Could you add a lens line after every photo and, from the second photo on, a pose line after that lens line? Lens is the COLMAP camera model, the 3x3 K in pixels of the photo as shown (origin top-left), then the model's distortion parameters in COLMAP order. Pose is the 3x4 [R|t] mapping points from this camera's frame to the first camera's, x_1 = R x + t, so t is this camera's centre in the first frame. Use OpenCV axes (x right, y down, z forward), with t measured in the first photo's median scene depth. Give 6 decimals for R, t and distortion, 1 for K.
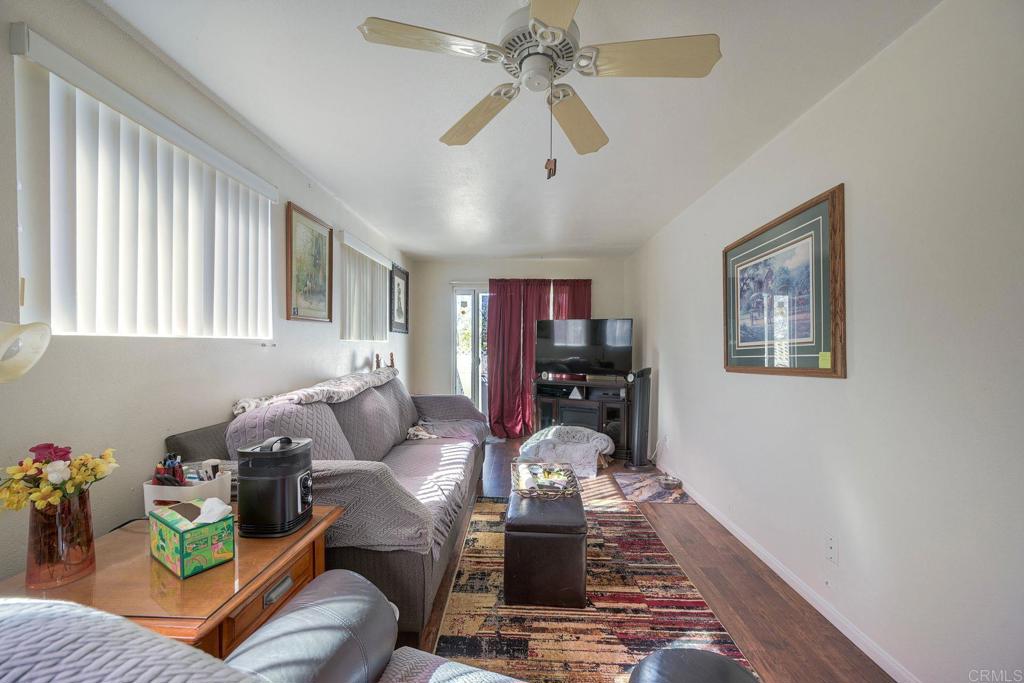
lens RADIAL K [[400.1, 0, 512.0], [0, 400.1, 341.5], [0, 0, 1]] dist [-0.001970, 0.000048]
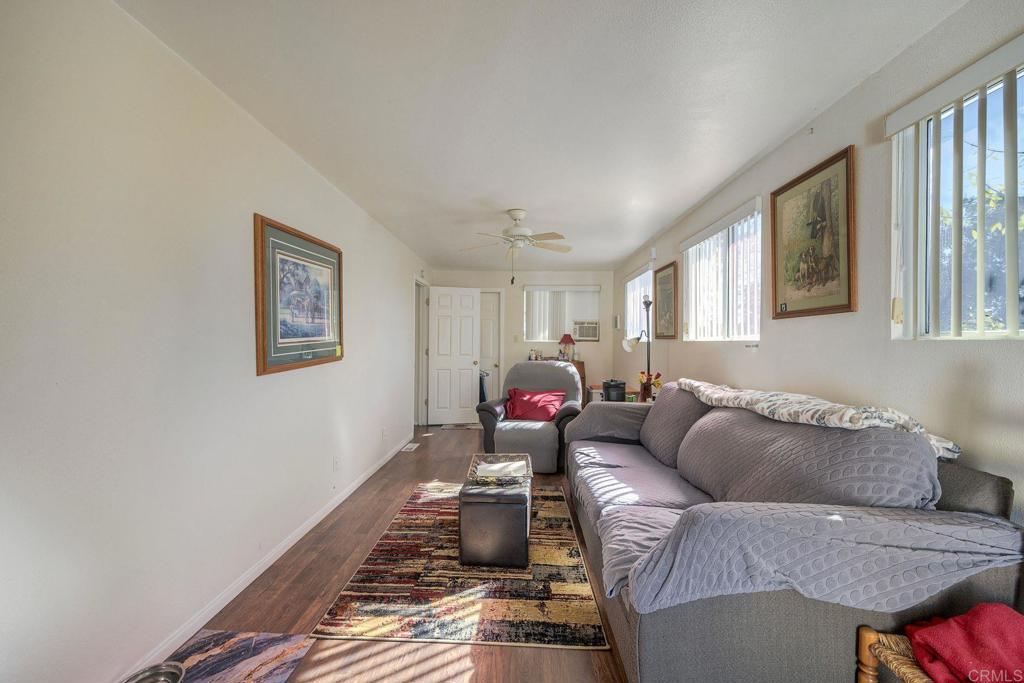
lens RADIAL K [[400.1, 0, 512.0], [0, 400.1, 341.5], [0, 0, 1]] dist [-0.001970, 0.000048]
pose [[-0.999954, -0.009568, 0.001169, 0.048815], [-0.009576, 0.999932, -0.006698, 0.010474], [-0.001105, -0.006709, -0.999977, 2.004488]]
